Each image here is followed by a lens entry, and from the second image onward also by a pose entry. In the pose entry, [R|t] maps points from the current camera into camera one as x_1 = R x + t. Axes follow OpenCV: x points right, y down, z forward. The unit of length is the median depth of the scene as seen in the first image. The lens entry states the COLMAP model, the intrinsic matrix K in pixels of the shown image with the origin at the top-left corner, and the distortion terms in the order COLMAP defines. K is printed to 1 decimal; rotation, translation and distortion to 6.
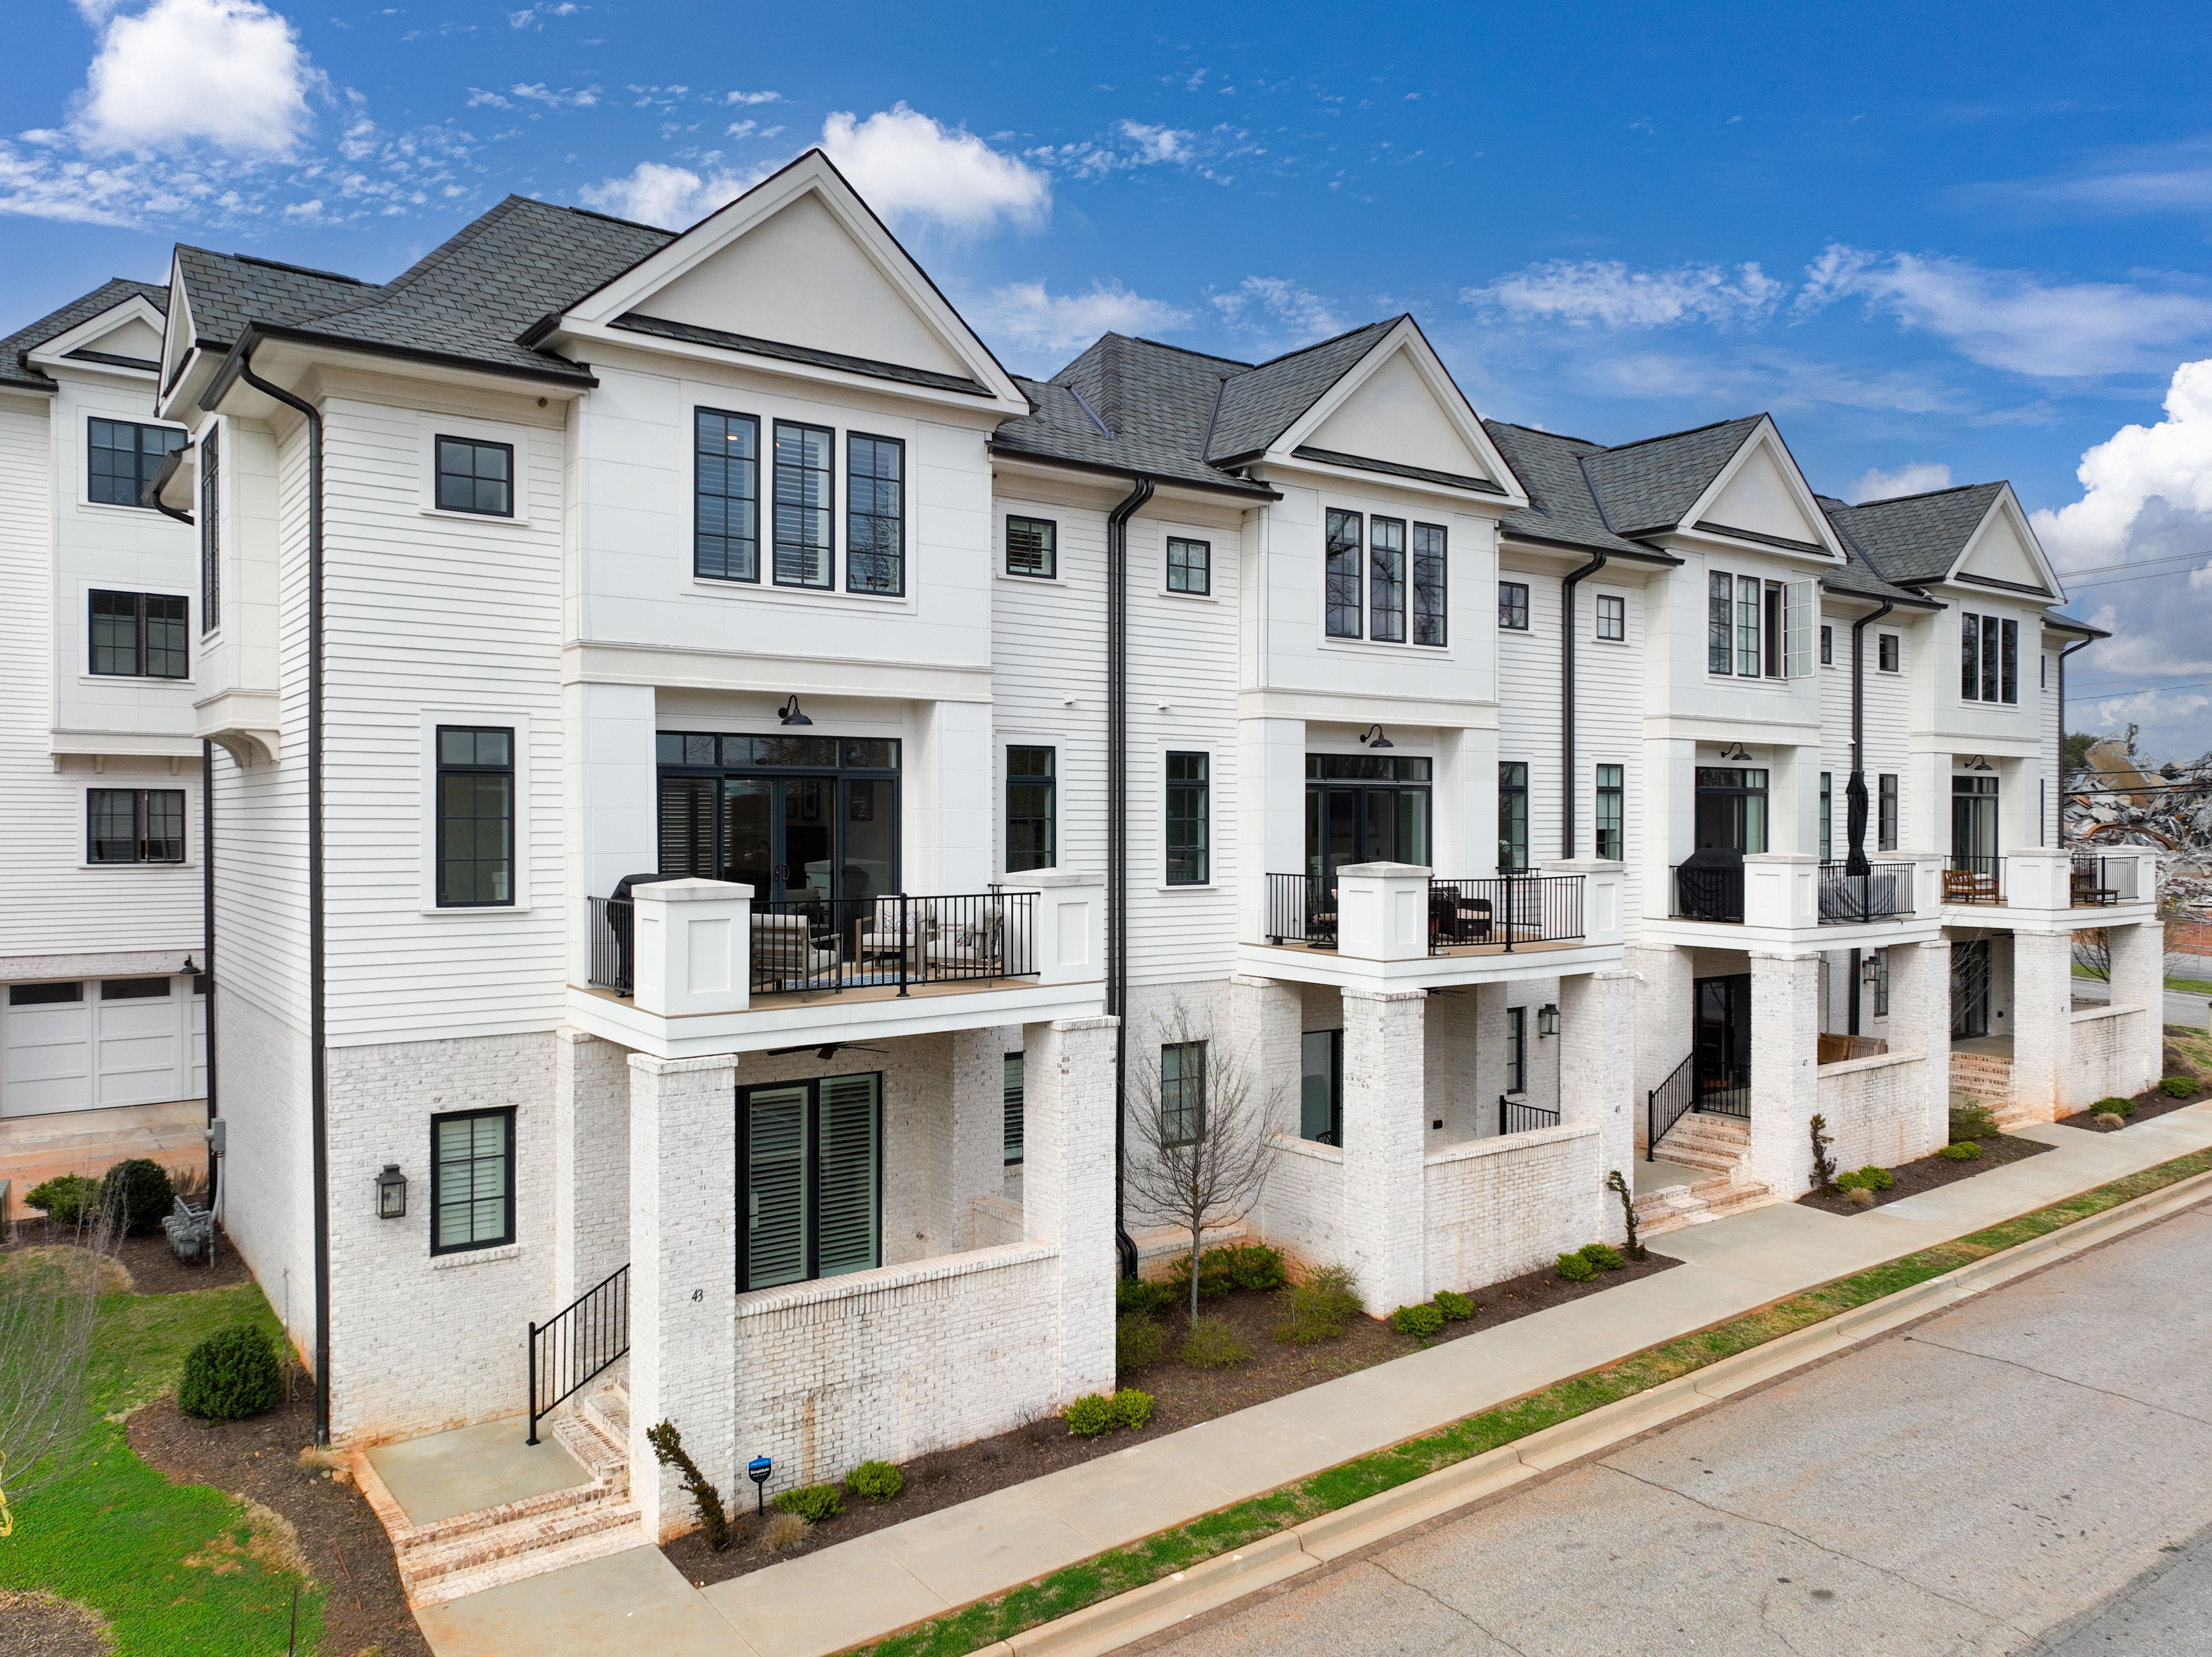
lens RADIAL K [[1547.0, 0, 1111.7], [0, 1547.0, 829.2], [0, 0, 1]] dist [-0.000208, 0.011419]
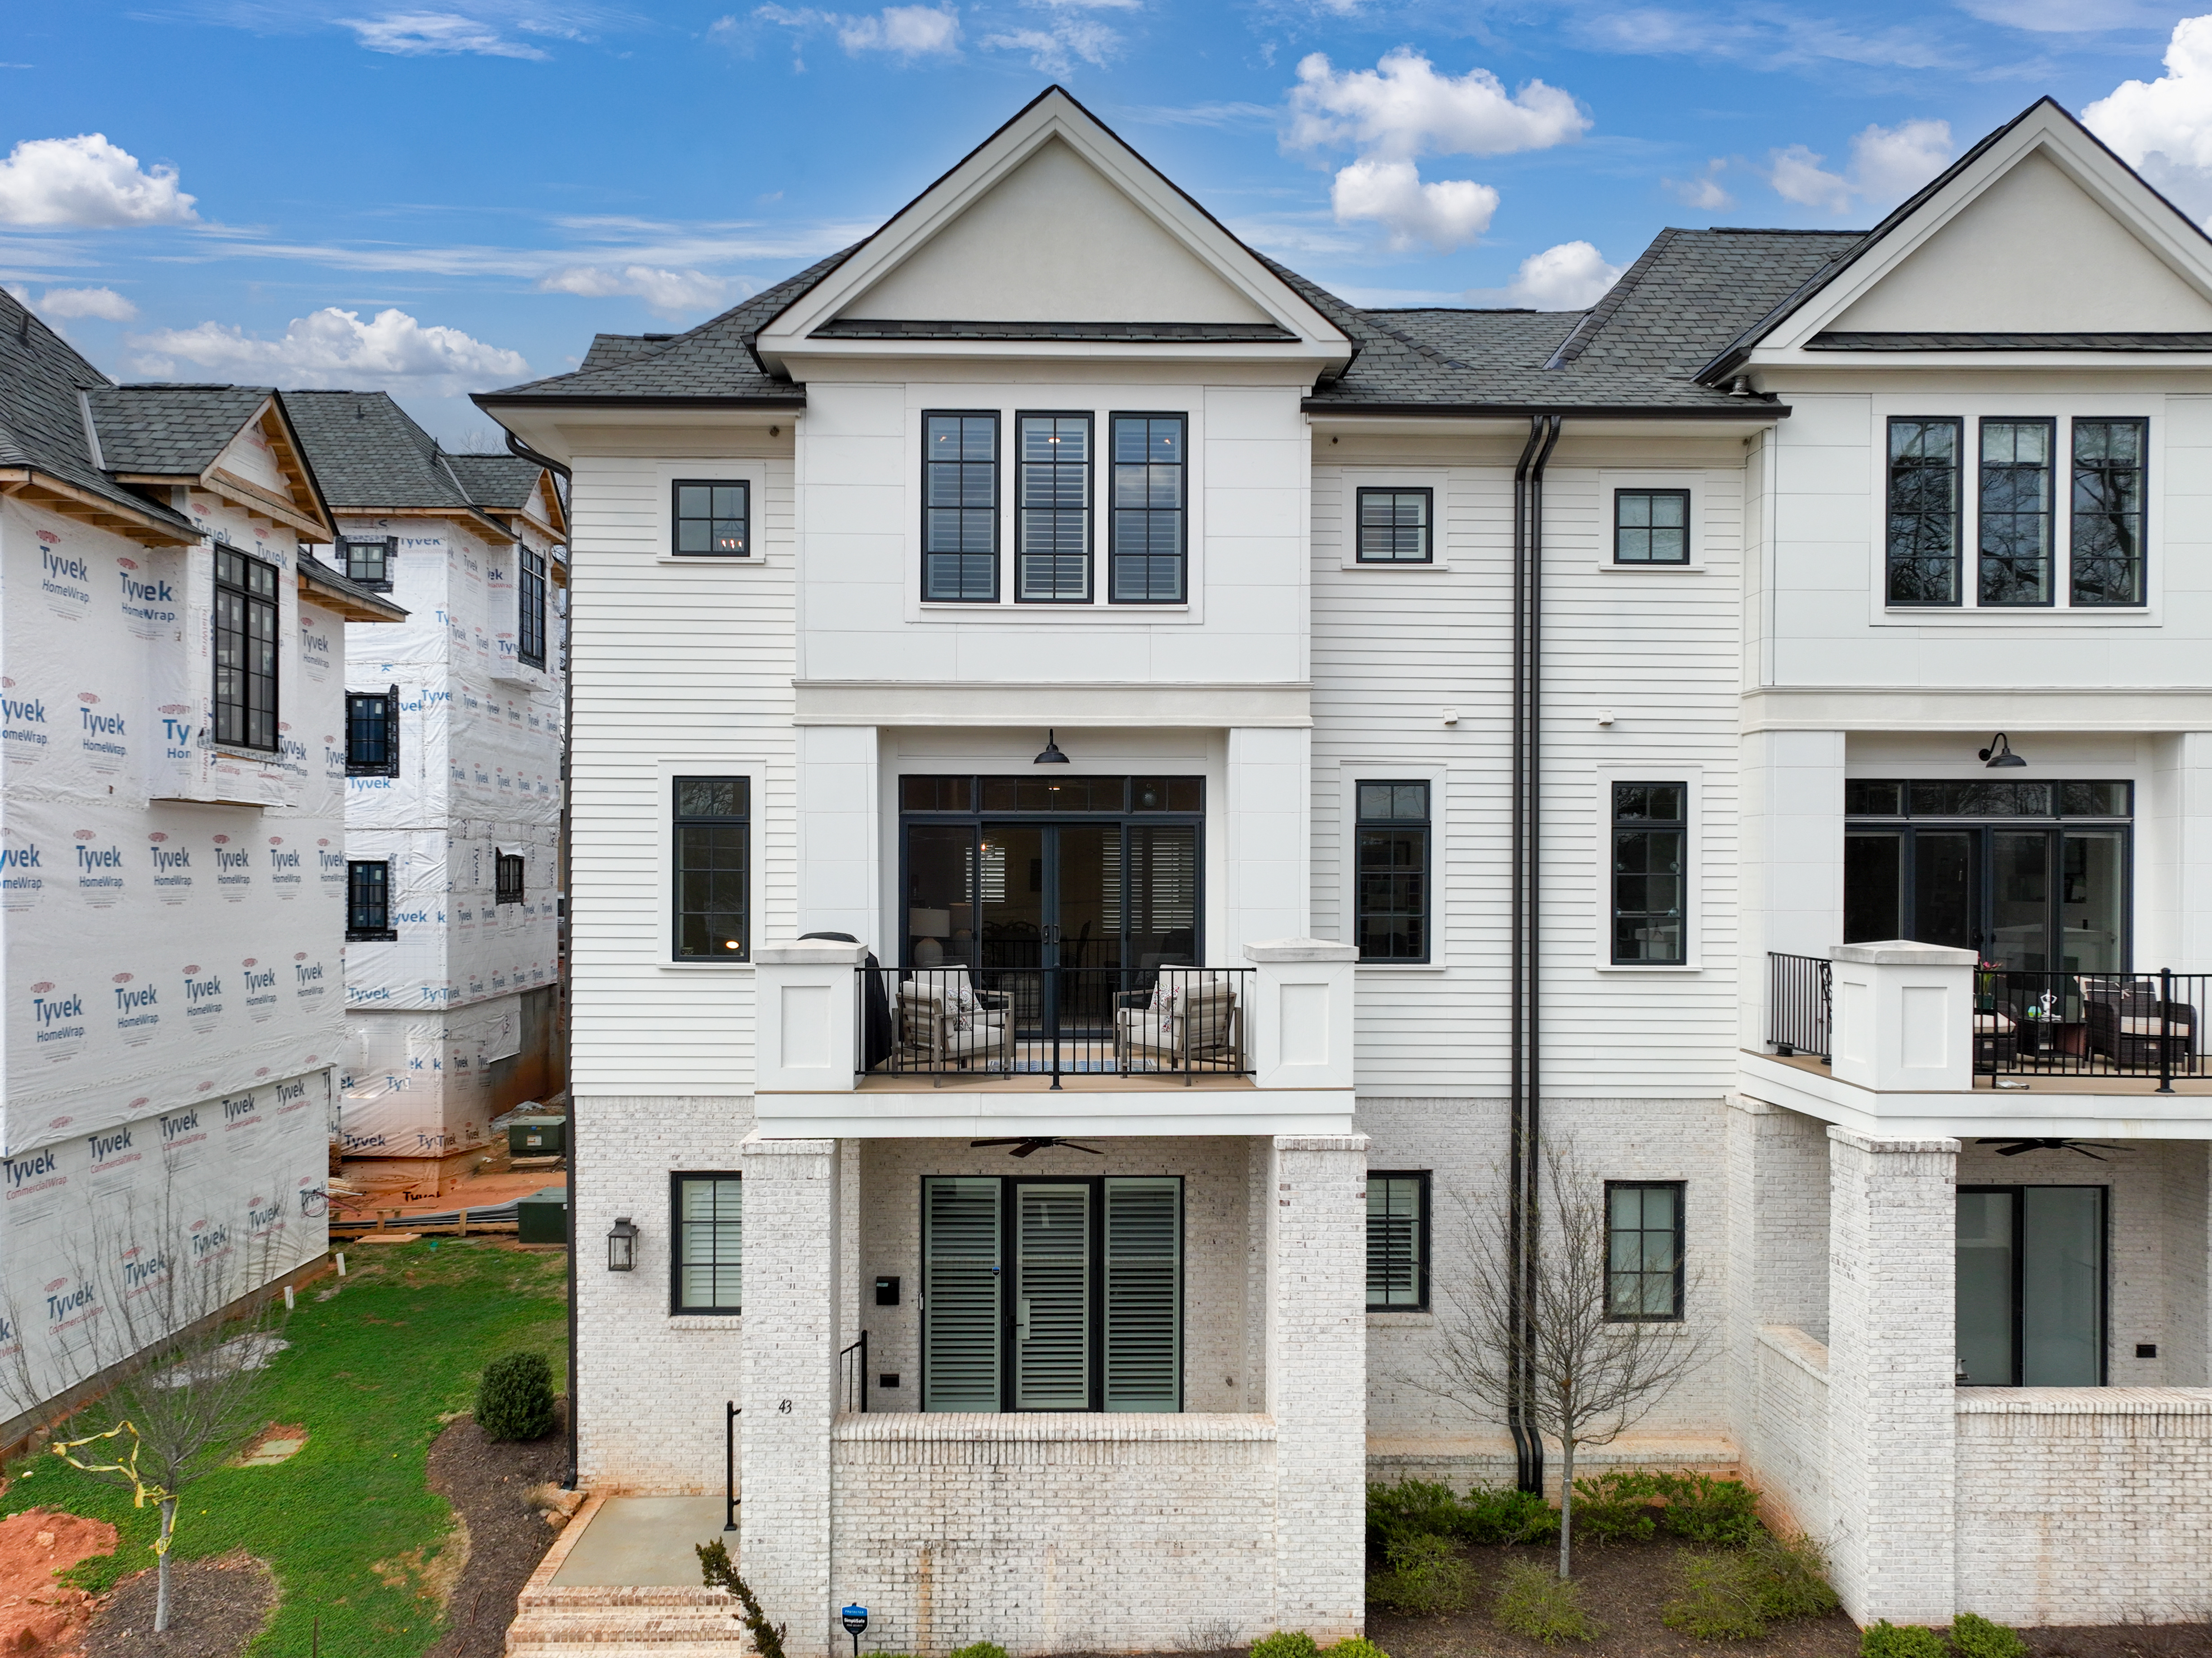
lens RADIAL K [[1659.3, 0, 1117.0], [0, 1659.3, 887.4], [0, 0, 1]] dist [-0.001580, 0.011237]
pose [[0.820733, 0.007232, -0.571267, 0.360707], [-0.006686, 0.999973, 0.003054, -0.001464], [0.571273, 0.001313, 0.820759, 0.269470]]
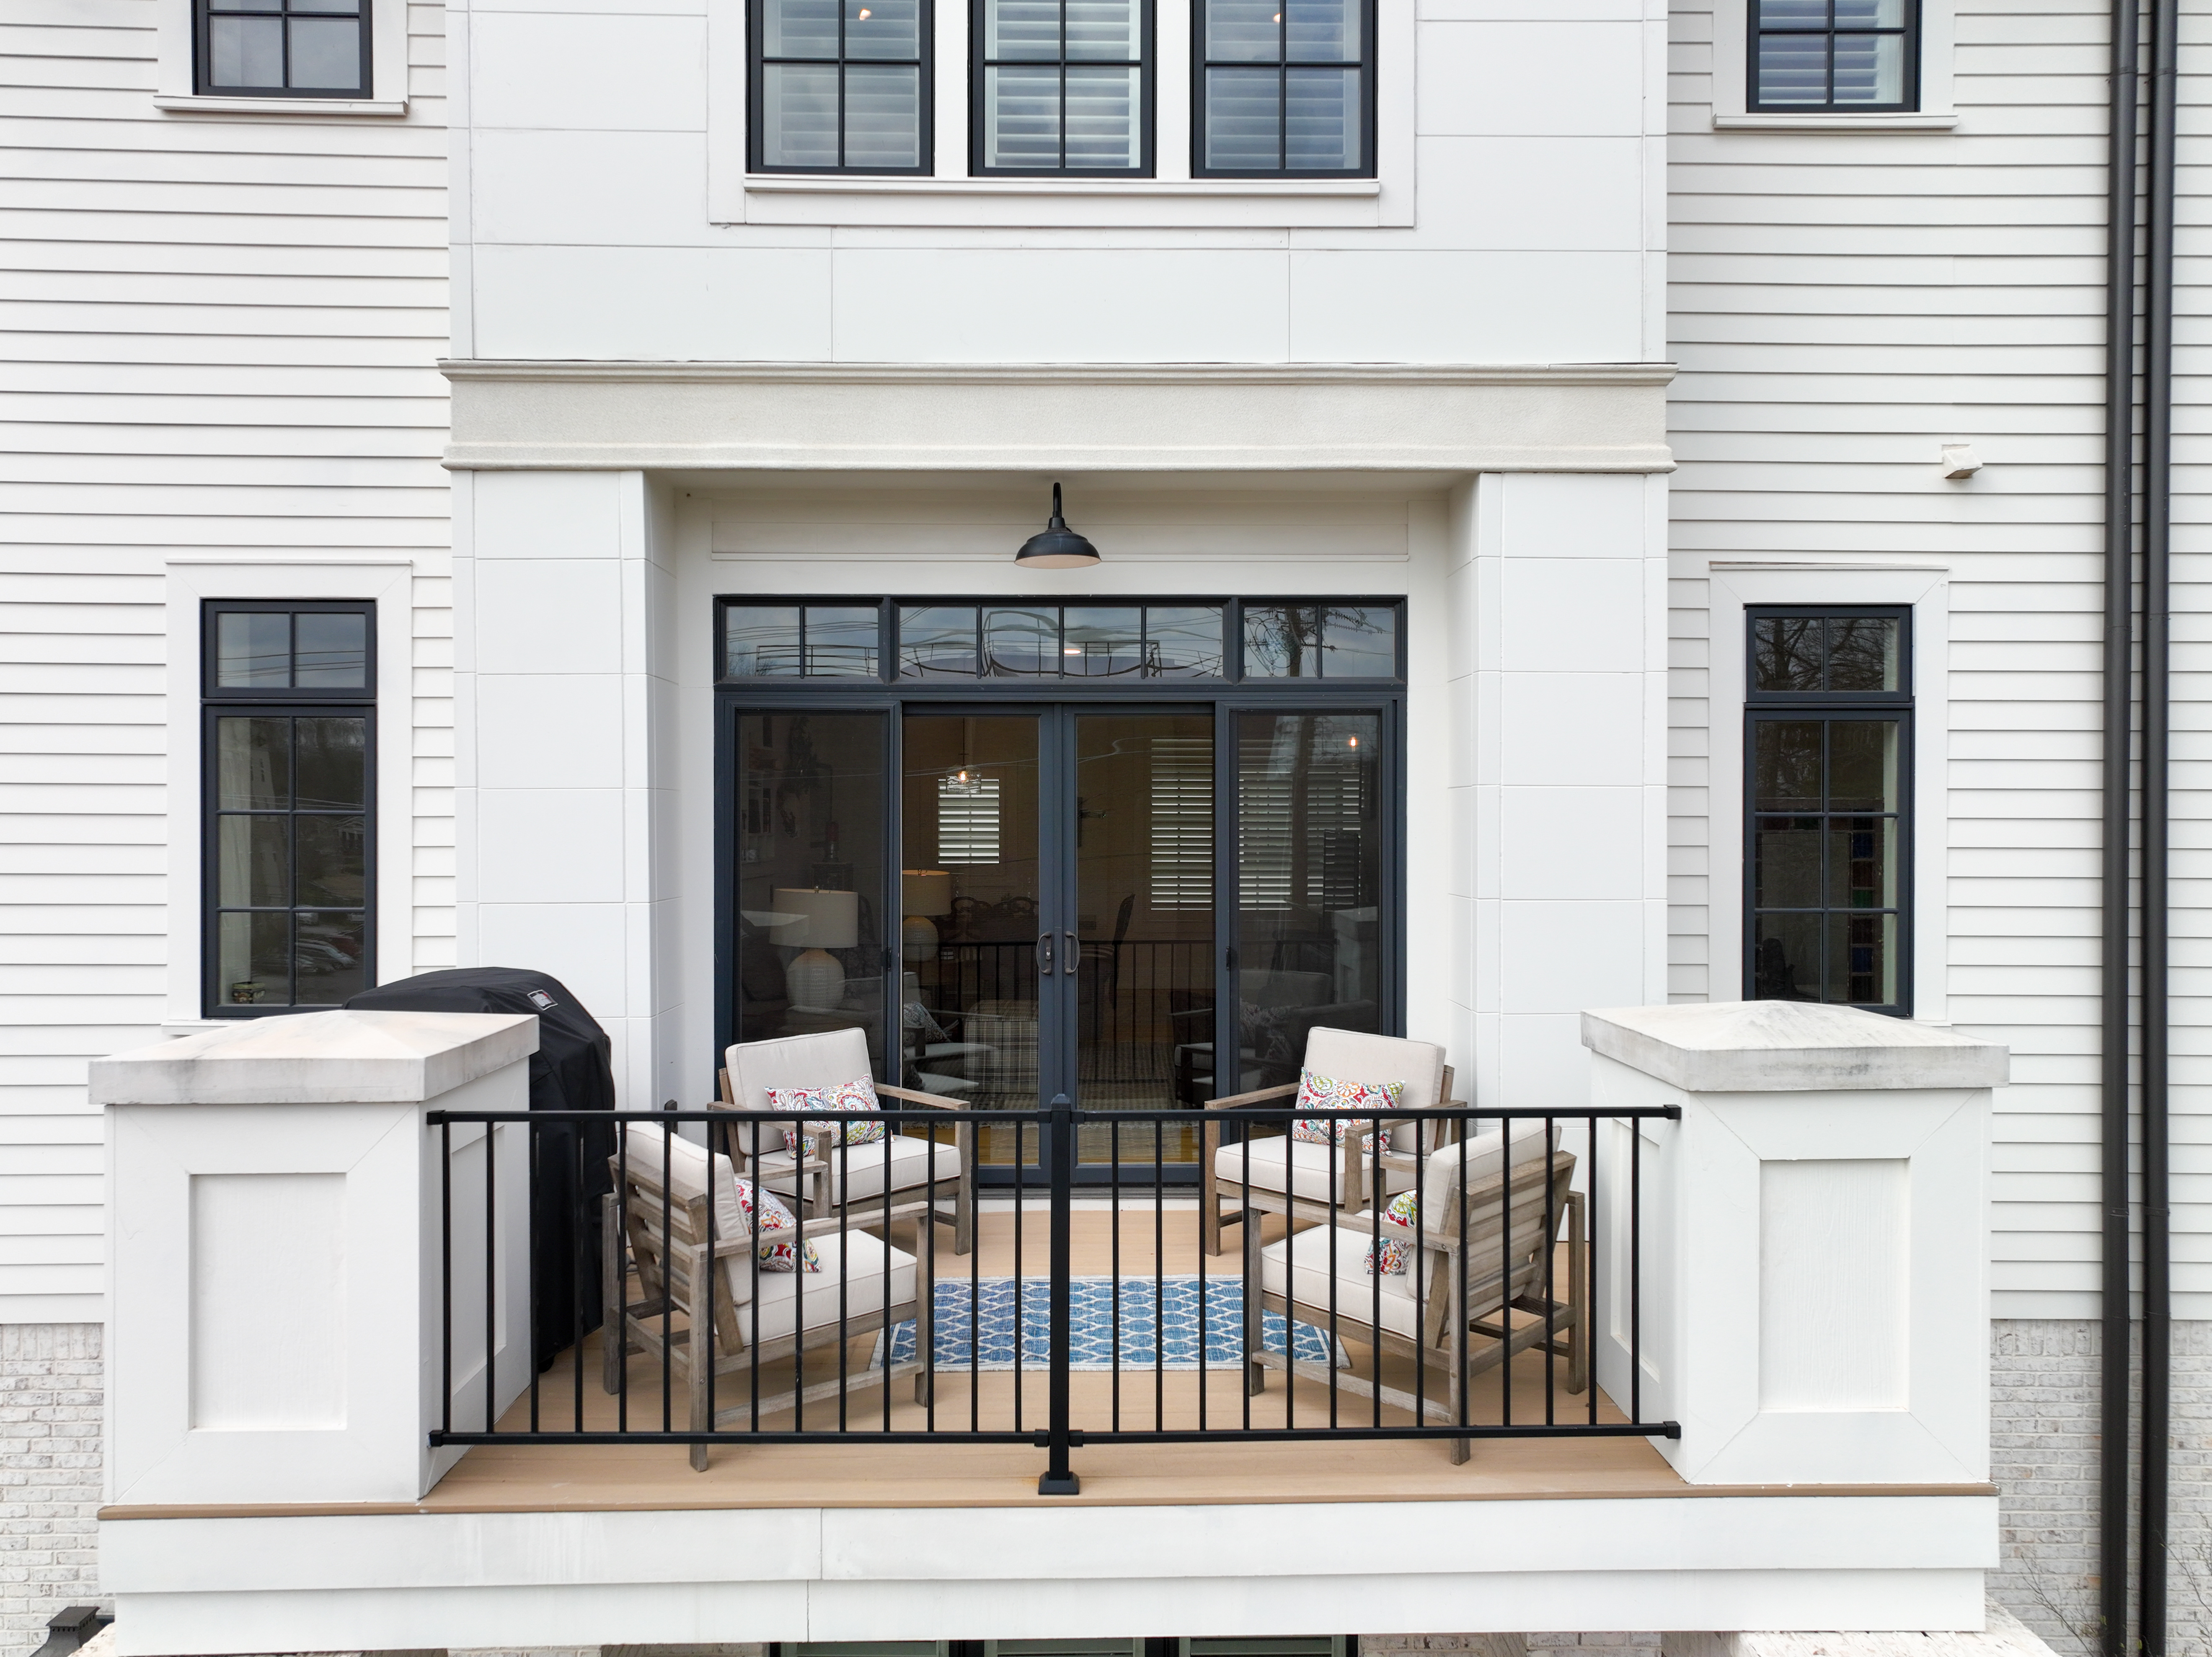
lens RADIAL K [[1547.0, 0, 1124.4], [0, 1547.0, 825.8], [0, 0, 1]] dist [-0.000208, 0.011419]
pose [[0.813994, 0.003184, -0.580865, 0.024062], [-0.004283, 0.999991, -0.000521, -0.003957], [0.580858, 0.002912, 0.814000, 0.724097]]
